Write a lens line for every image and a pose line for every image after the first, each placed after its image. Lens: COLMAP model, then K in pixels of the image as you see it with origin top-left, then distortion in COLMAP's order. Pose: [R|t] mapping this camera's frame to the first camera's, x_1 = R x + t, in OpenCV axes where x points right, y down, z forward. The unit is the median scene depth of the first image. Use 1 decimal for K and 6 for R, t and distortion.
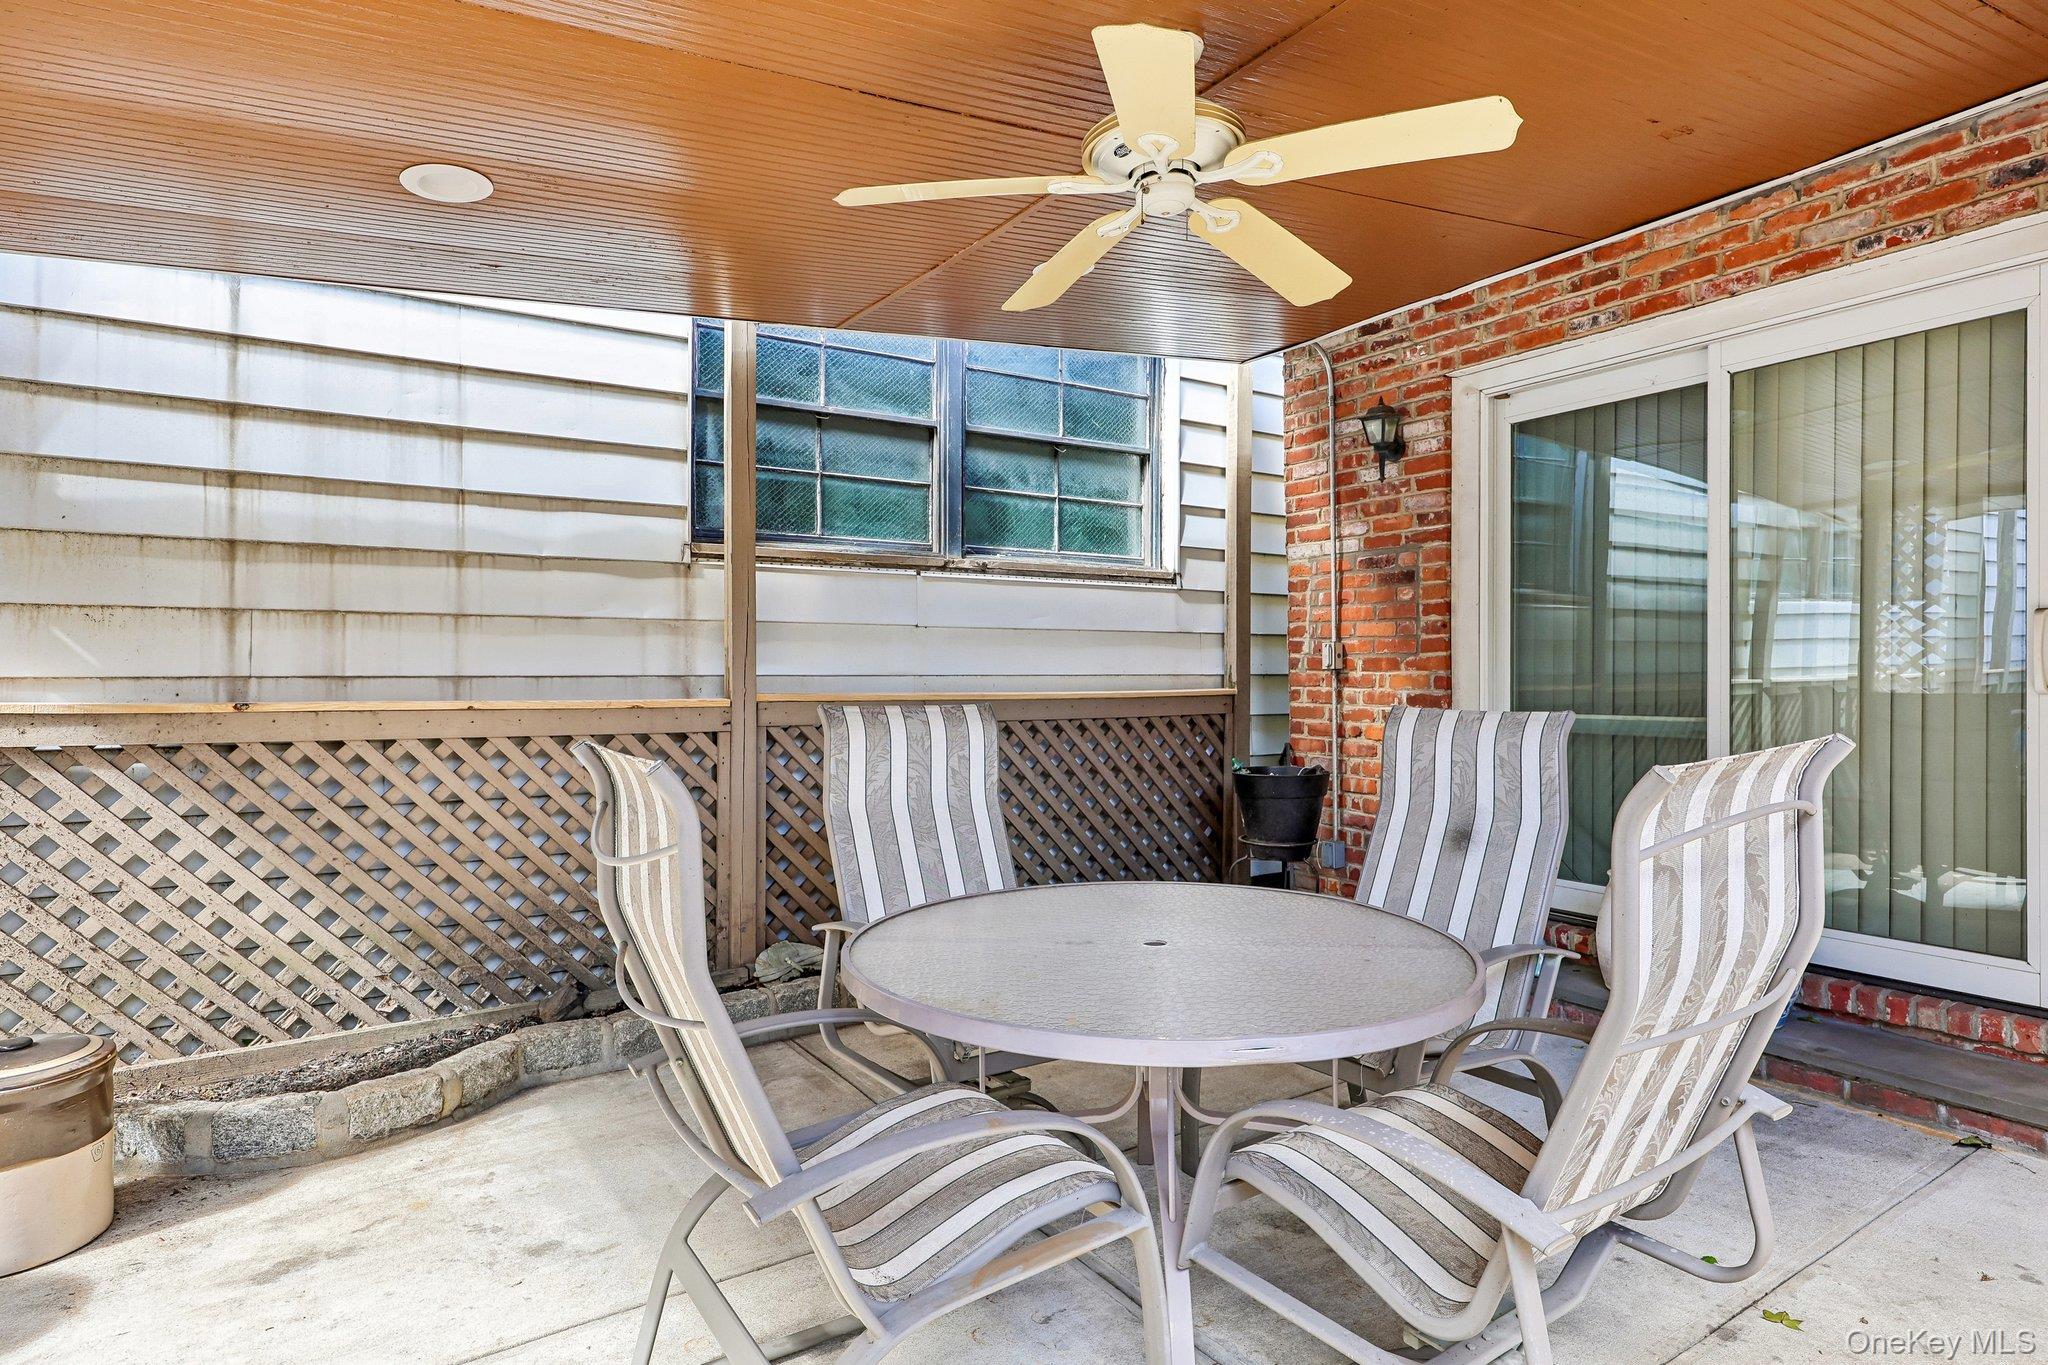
lens RADIAL K [[1140.4, 0, 1024.0], [0, 1140.4, 682.5], [0, 0, 1]] dist [0.009378, 0.002112]
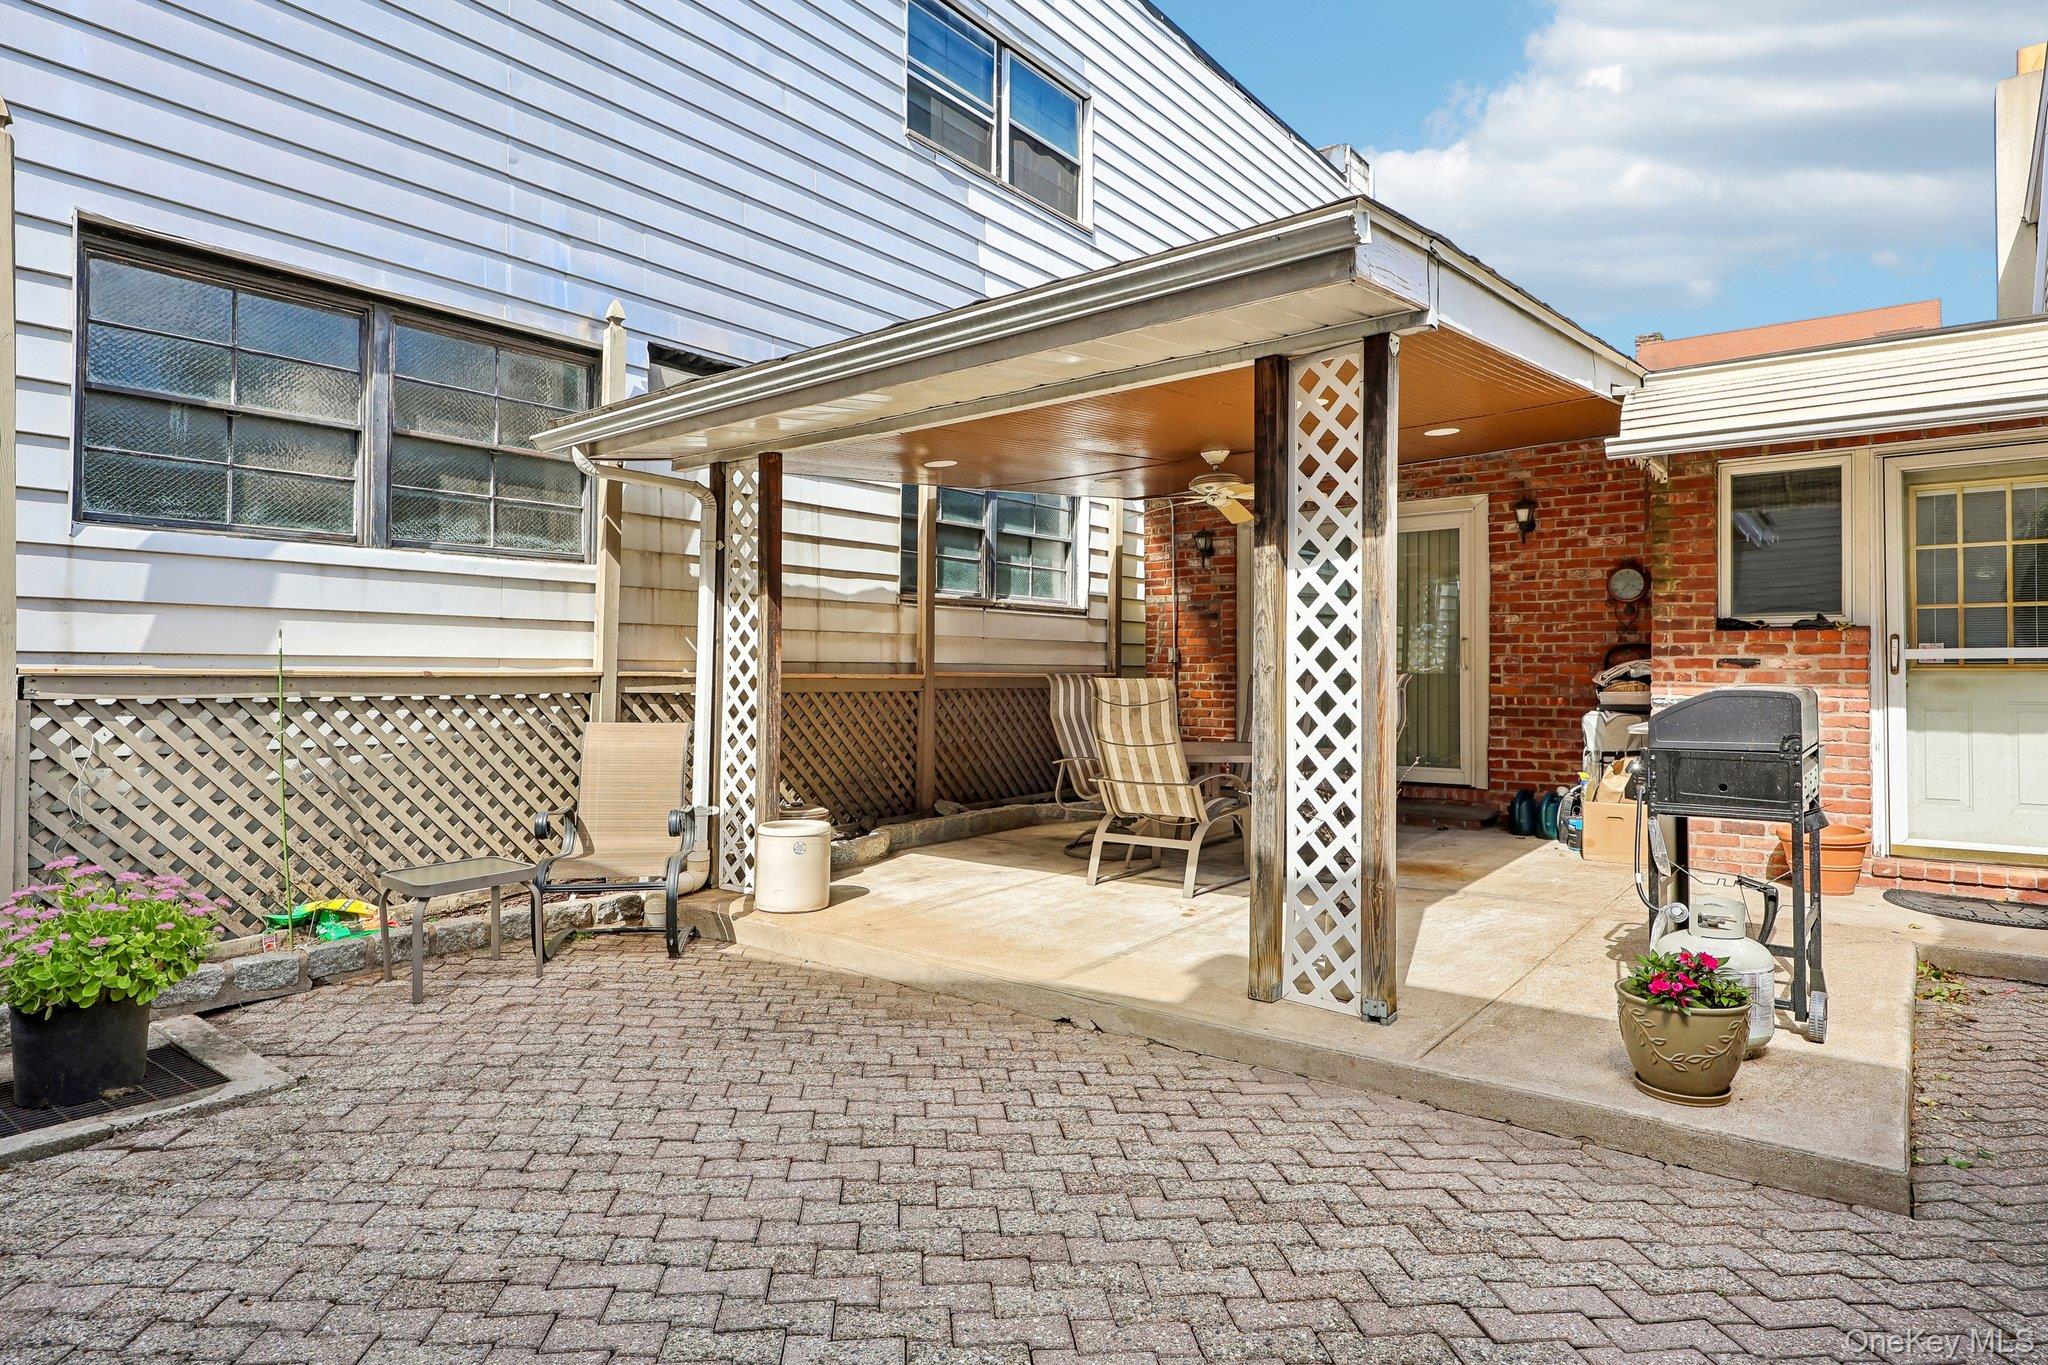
lens RADIAL K [[1140.4, 0, 1024.0], [0, 1140.4, 682.5], [0, 0, 1]] dist [0.009378, 0.002112]
pose [[0.945890, -0.000441, 0.324488, -0.619893], [0.000839, 0.999999, -0.001088, 0.025793], [-0.324487, 0.001302, 0.945889, -0.773035]]
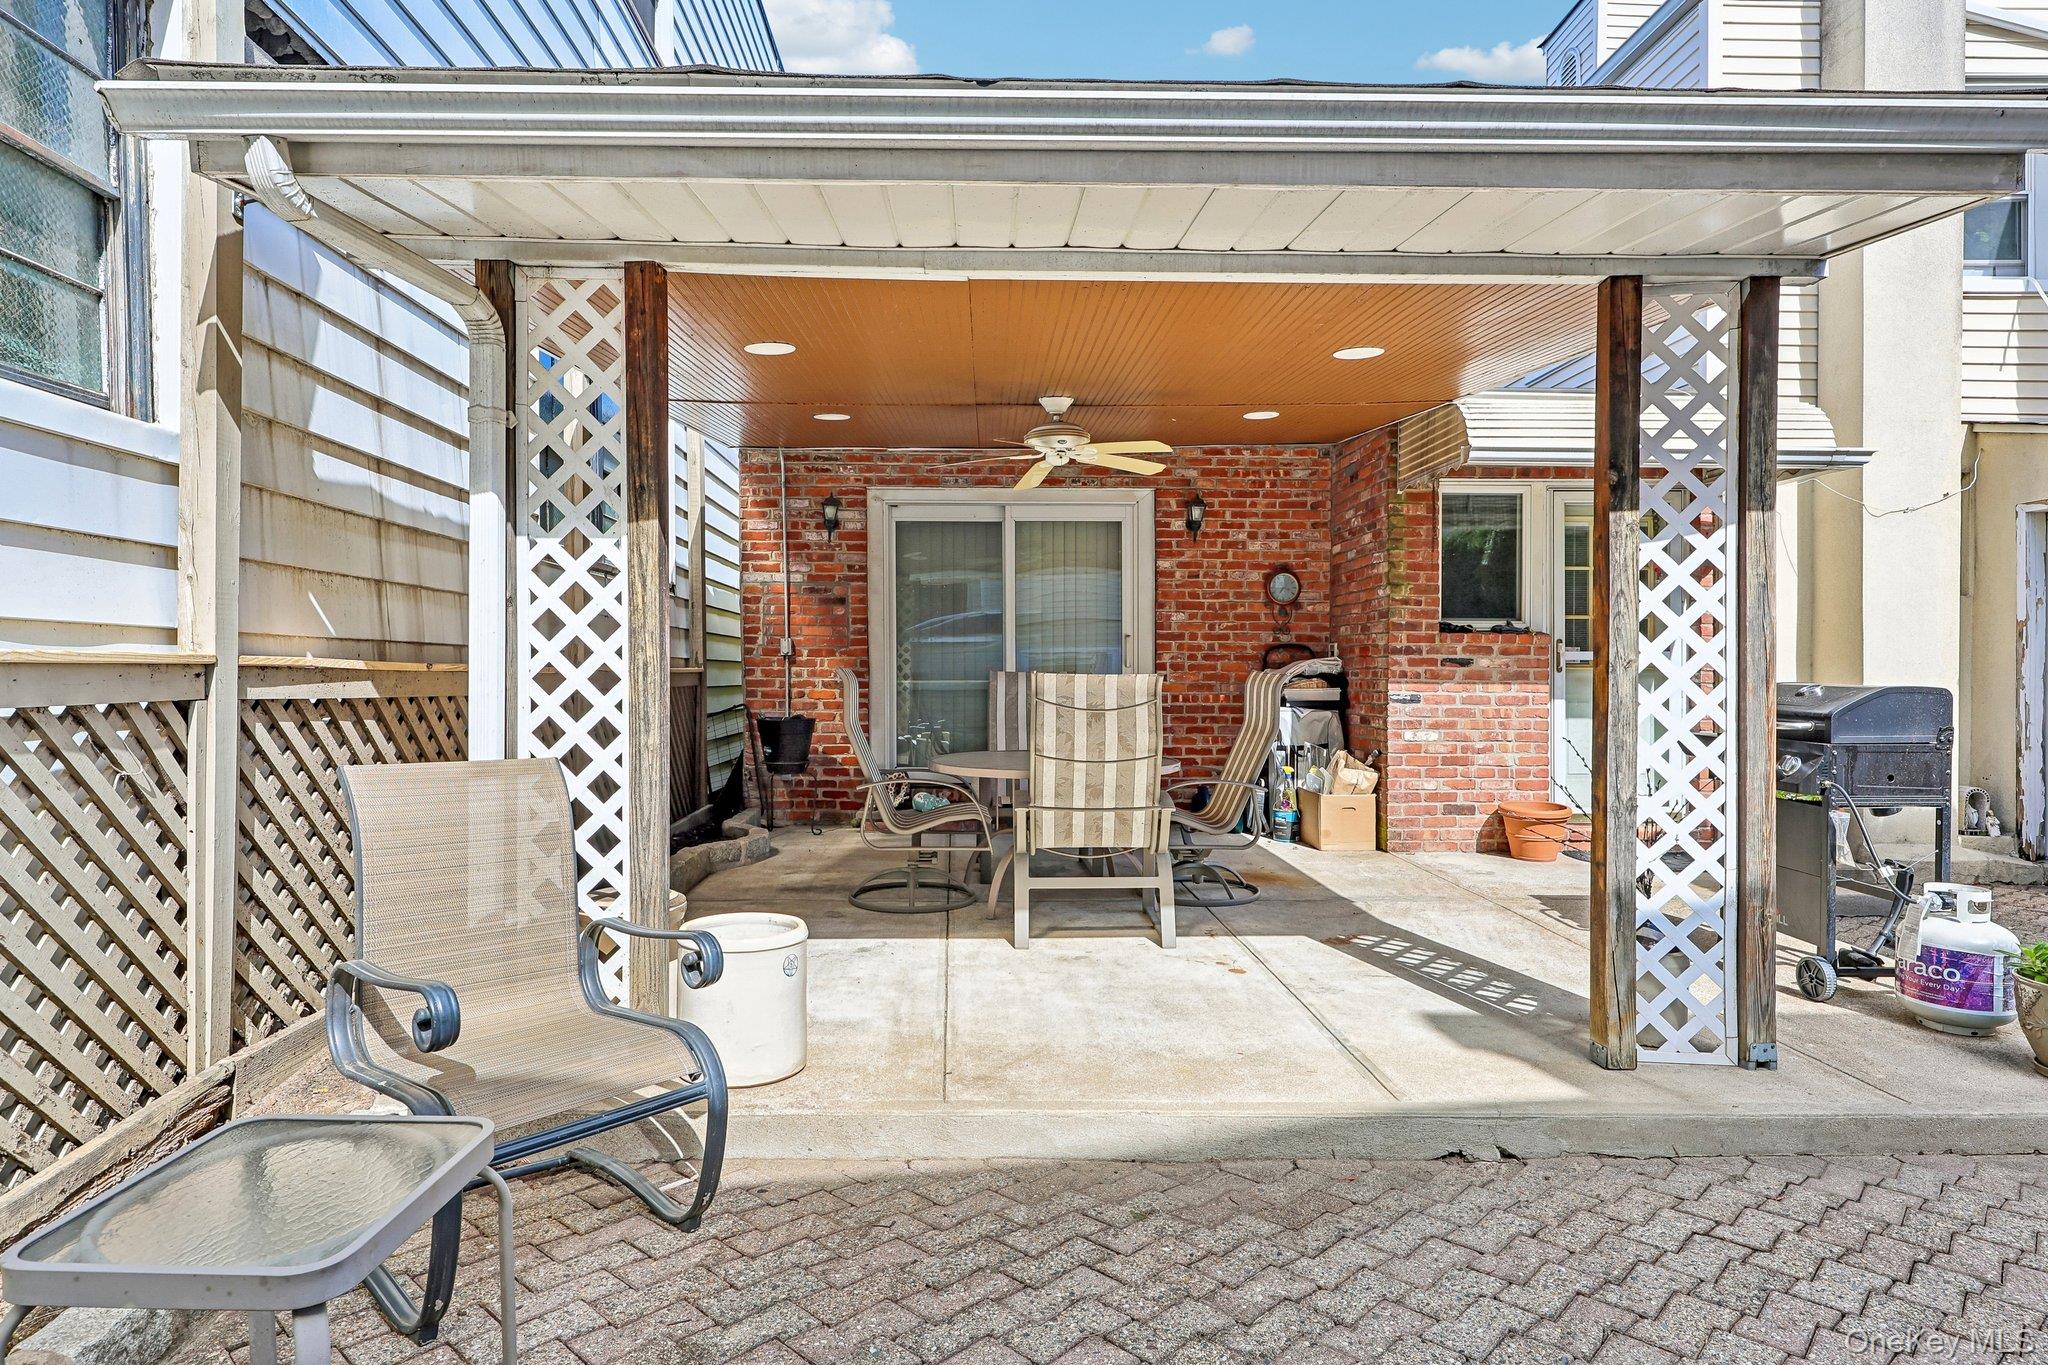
lens RADIAL K [[1140.4, 0, 1024.0], [0, 1140.4, 682.5], [0, 0, 1]] dist [0.009378, 0.002112]
pose [[0.517566, -0.001167, 0.855643, -0.944307], [0.001870, 0.999998, 0.000233, 0.027314], [-0.855642, 0.001479, 0.517567, -0.100369]]
